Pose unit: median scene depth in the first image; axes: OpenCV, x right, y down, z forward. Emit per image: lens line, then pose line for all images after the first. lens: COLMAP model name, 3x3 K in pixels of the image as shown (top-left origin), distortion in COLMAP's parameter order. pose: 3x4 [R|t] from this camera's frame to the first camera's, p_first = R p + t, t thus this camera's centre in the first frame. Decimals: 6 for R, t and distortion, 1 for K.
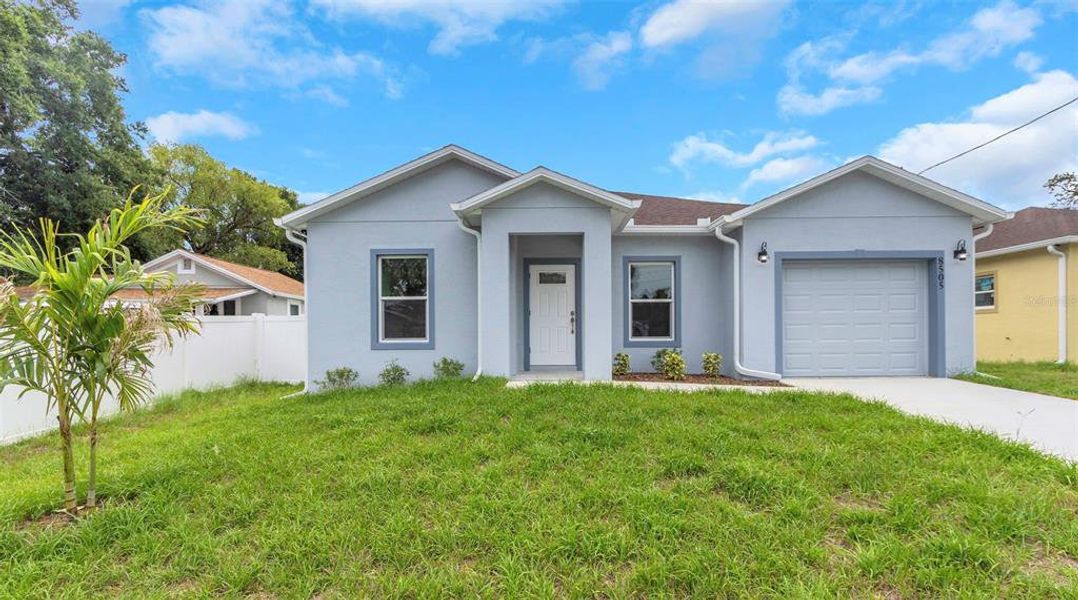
lens RADIAL K [[497.5, 0, 541.2], [0, 497.5, 334.5], [0, 0, 1]] dist [-0.000543, -0.000437]
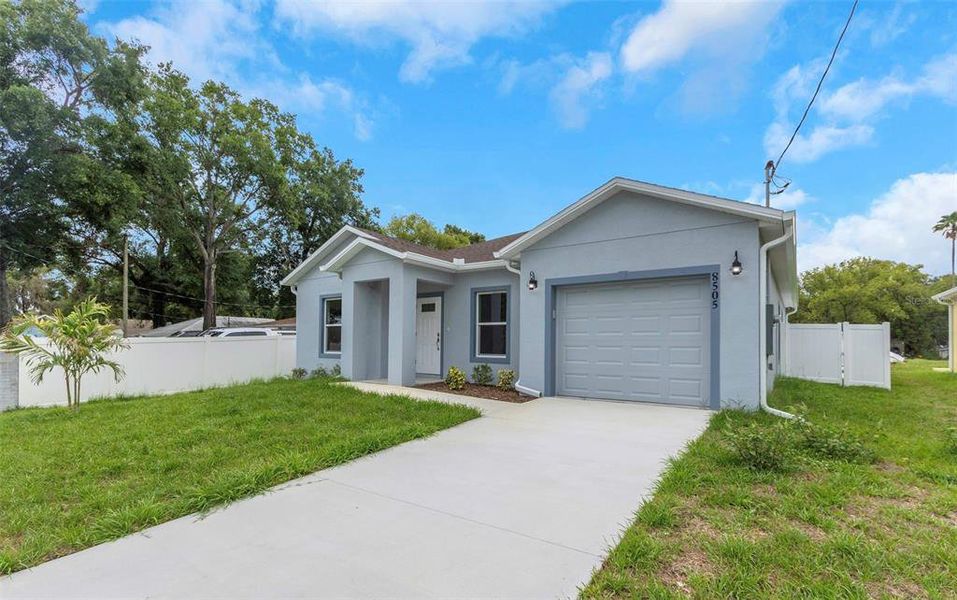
lens RADIAL K [[452.0, 0, 473.1], [0, 452.0, 335.1], [0, 0, 1]] dist [-0.004205, -0.000546]
pose [[0.812823, 0.001901, -0.582508, 0.911414], [-0.014677, 0.999744, -0.017217, -0.024410], [0.582326, 0.022544, 0.812643, 0.104202]]
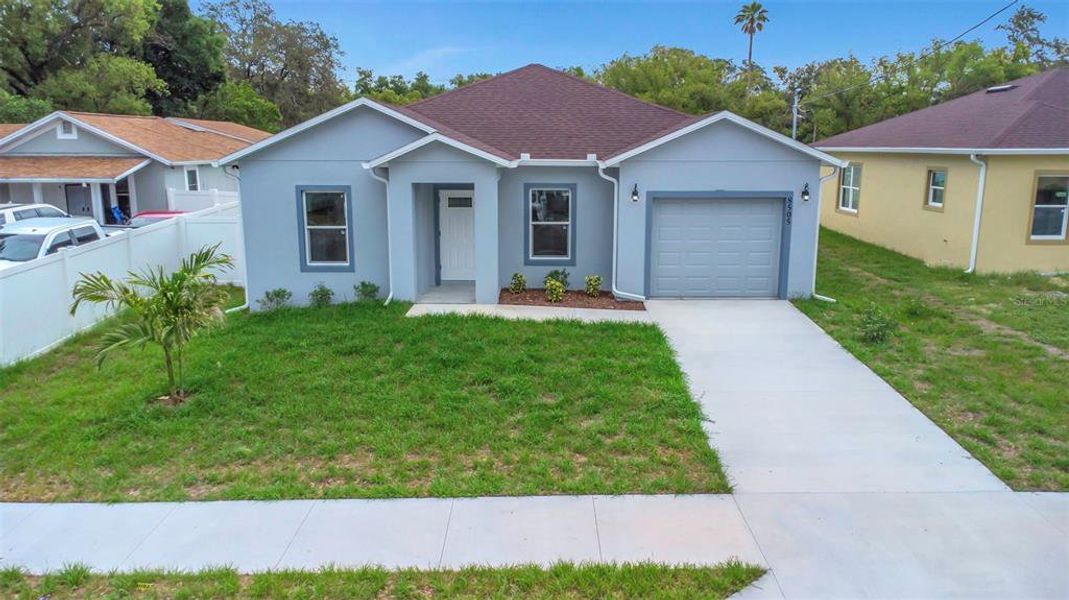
lens RADIAL K [[787.1, 0, 534.5], [0, 787.1, 300.0], [0, 0, 1]] dist [-0.005516, -0.002802]
pose [[0.999958, 0.007540, -0.005143, 0.220031], [-0.006365, 0.979943, 0.199178, -0.277645], [0.006542, -0.199137, 0.979950, -0.828722]]
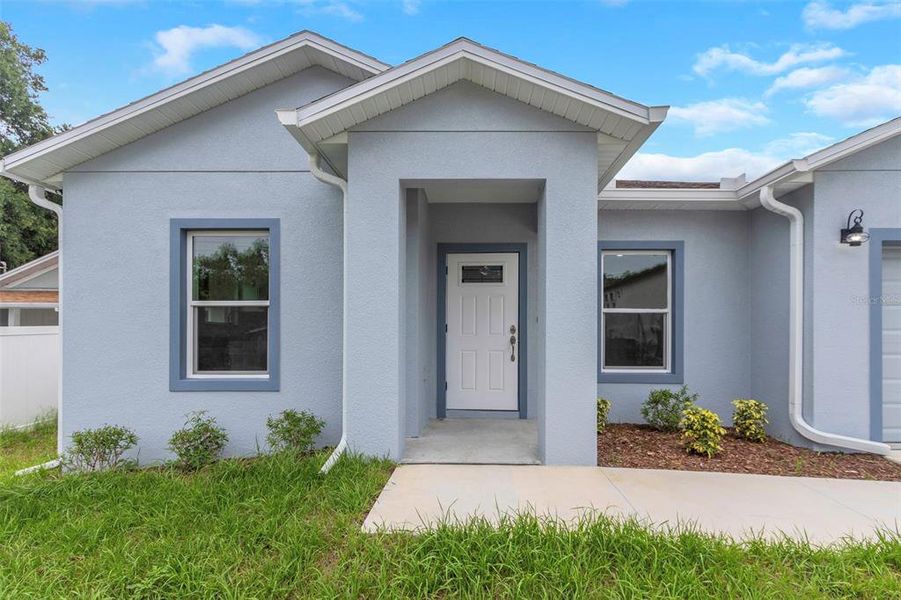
lens RADIAL K [[420.5, 0, 469.1], [0, 420.5, 336.0], [0, 0, 1]] dist [0.005763, 0.000256]
pose [[0.999963, 0.008468, -0.001223, 0.007806], [-0.008468, 0.999964, -0.000176, -0.037137], [0.001221, 0.000186, 0.999999, 0.507270]]
